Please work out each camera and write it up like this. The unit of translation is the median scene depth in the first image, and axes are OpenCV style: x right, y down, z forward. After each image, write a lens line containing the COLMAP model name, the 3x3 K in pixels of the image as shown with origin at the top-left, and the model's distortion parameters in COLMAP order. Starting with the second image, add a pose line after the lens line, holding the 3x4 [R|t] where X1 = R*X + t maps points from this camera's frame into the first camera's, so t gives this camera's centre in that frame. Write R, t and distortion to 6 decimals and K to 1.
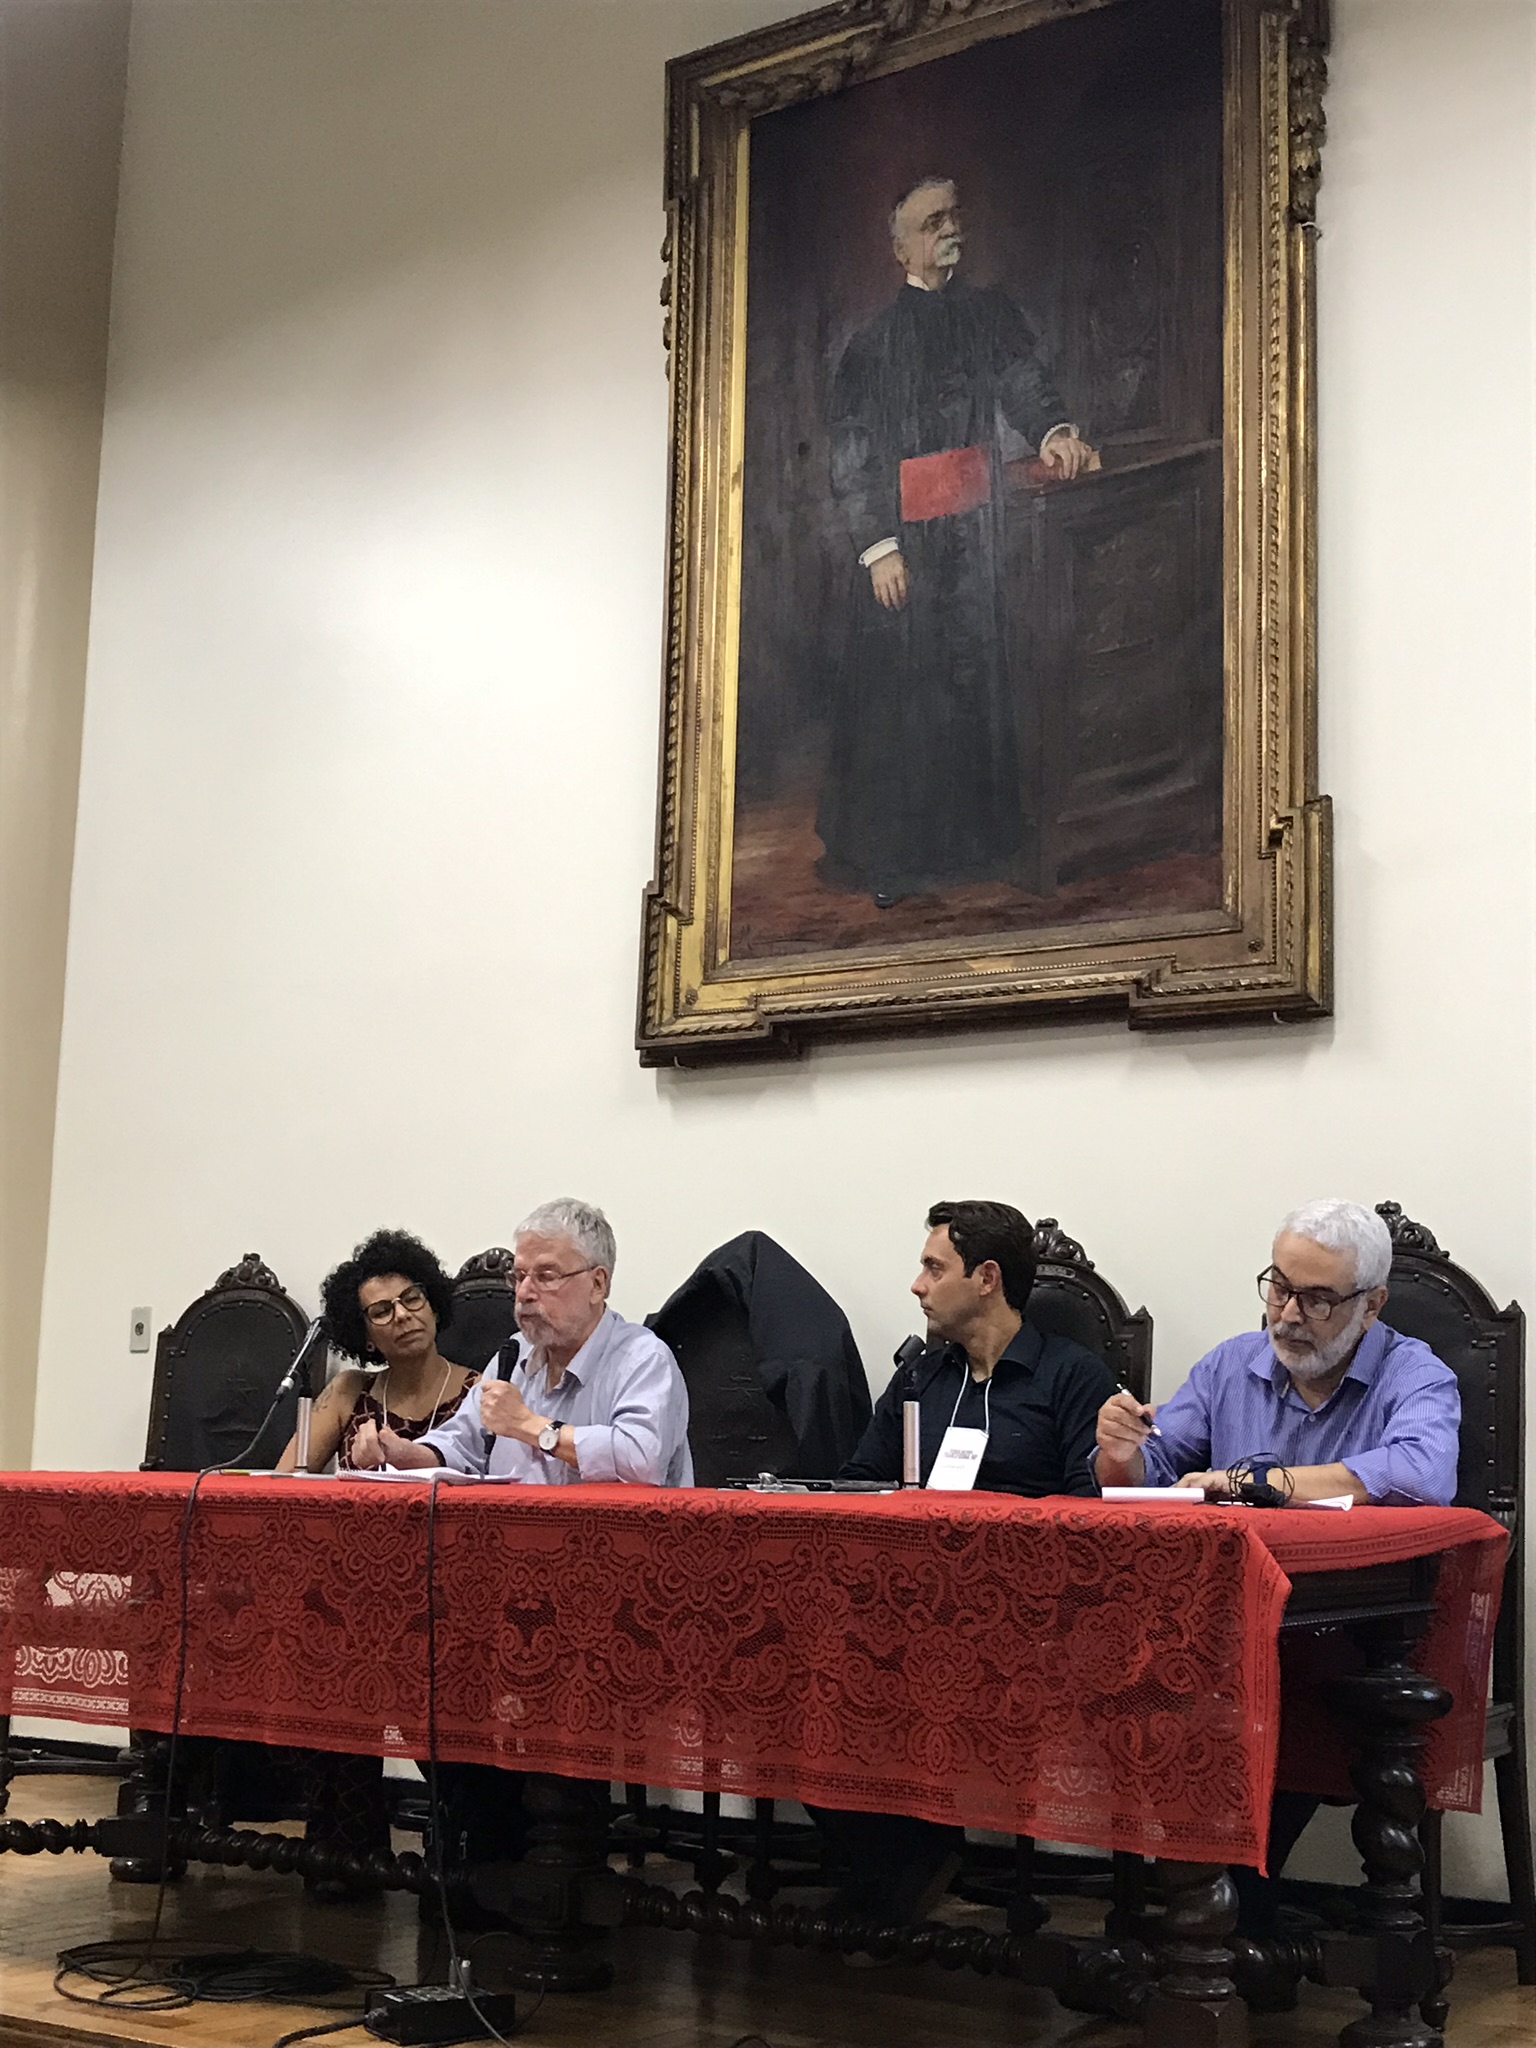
lens RADIAL K [[2704.4, 0, 768.0], [0, 2704.4, 1024.0], [0, 0, 1]] dist [0.269041, -1.132868]
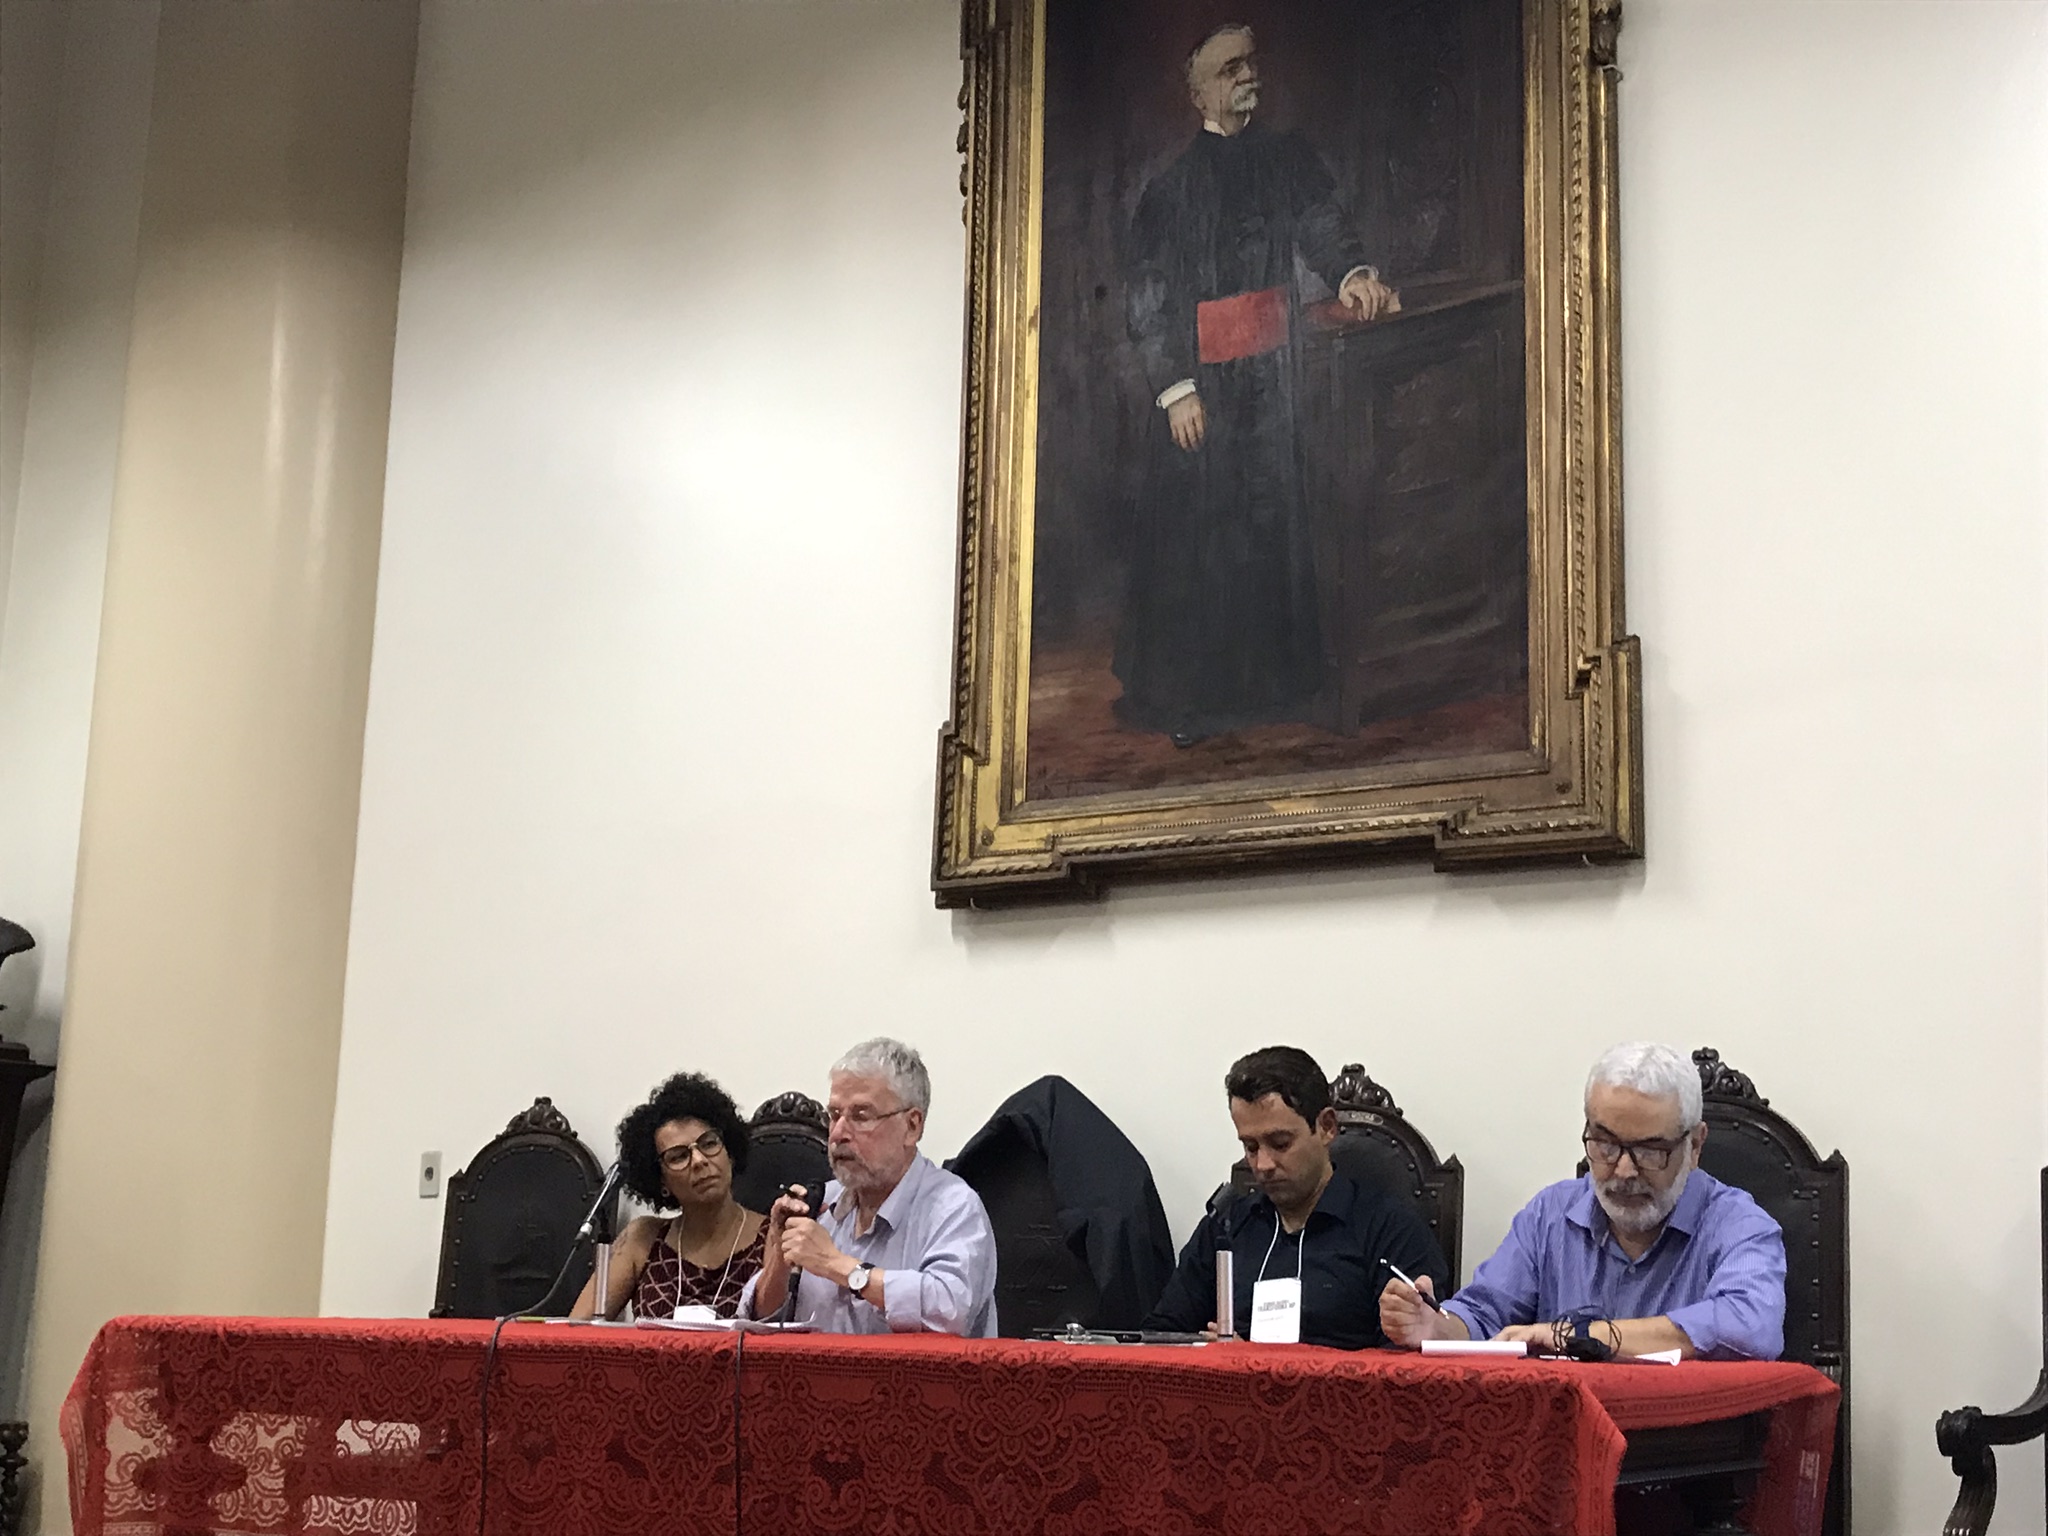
lens RADIAL K [[2704.4, 0, 983.9], [0, 2704.4, 758.1], [0, 0, 1]] dist [0.269041, -1.132868]
pose [[0.999804, 0.000108, -0.019798, -0.011011], [-0.000906, 0.999187, -0.040299, 0.000871], [0.019778, 0.040309, 0.998992, 0.006551]]
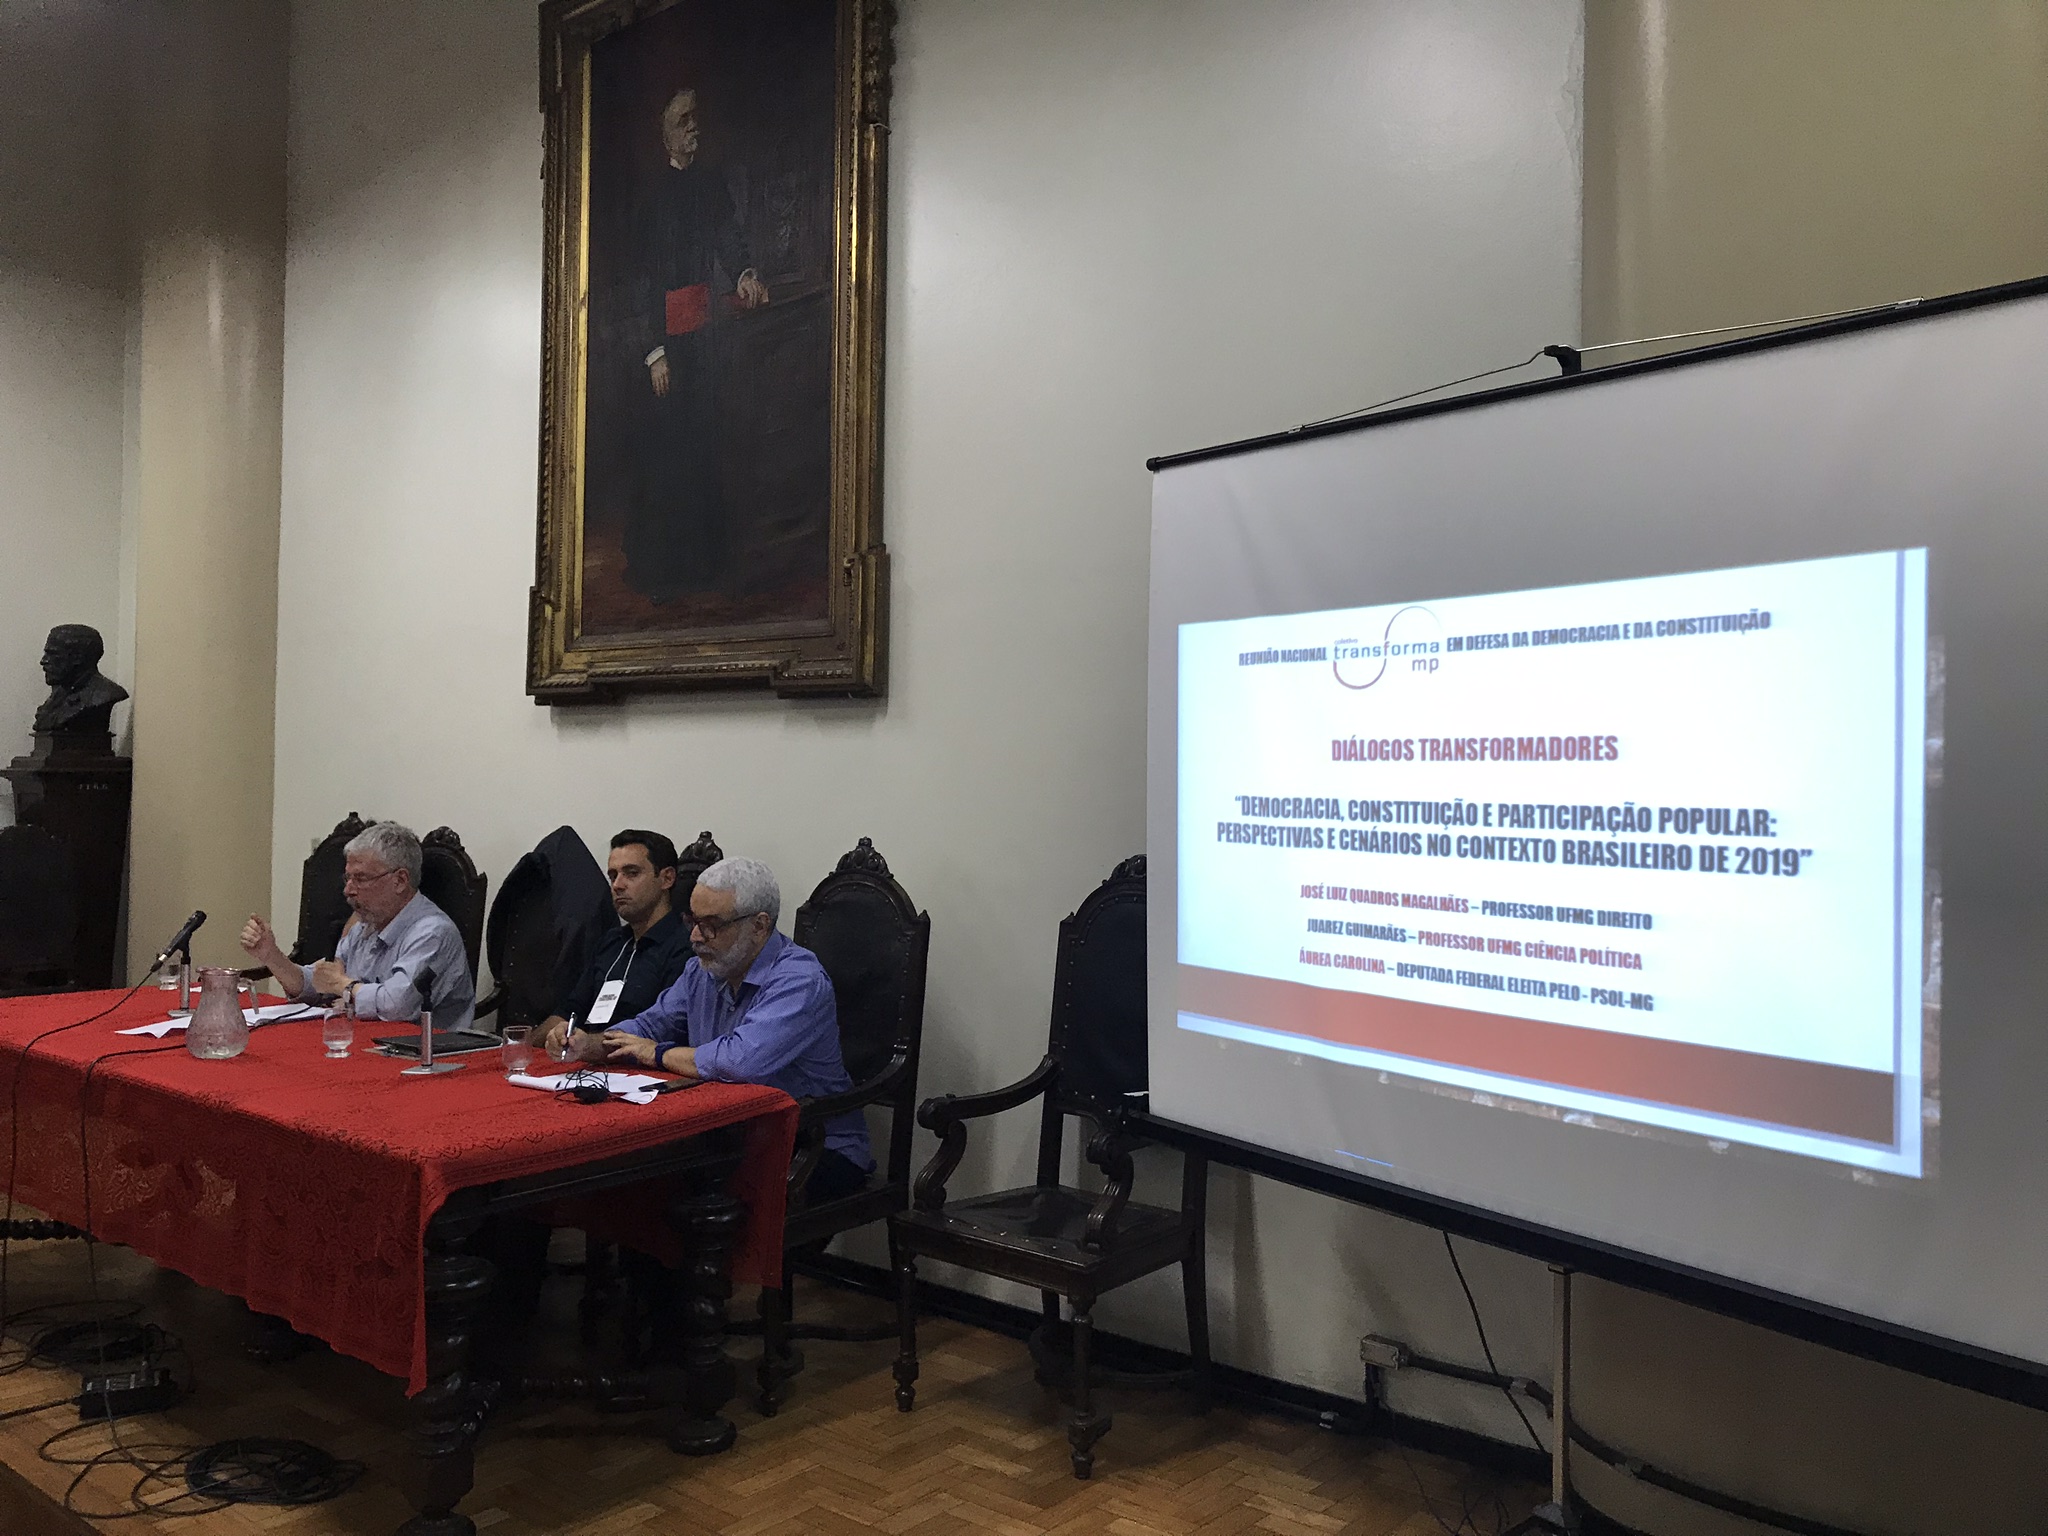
lens RADIAL K [[1677.2, 0, 1022.8], [0, 1677.2, 815.7], [0, 0, 1]] dist [0.009467, -0.105232]
pose [[0.995593, -0.002852, -0.093732, 0.344814], [0.019143, 0.984670, 0.173374, -0.089285], [0.091800, -0.174404, 0.980386, 0.103214]]
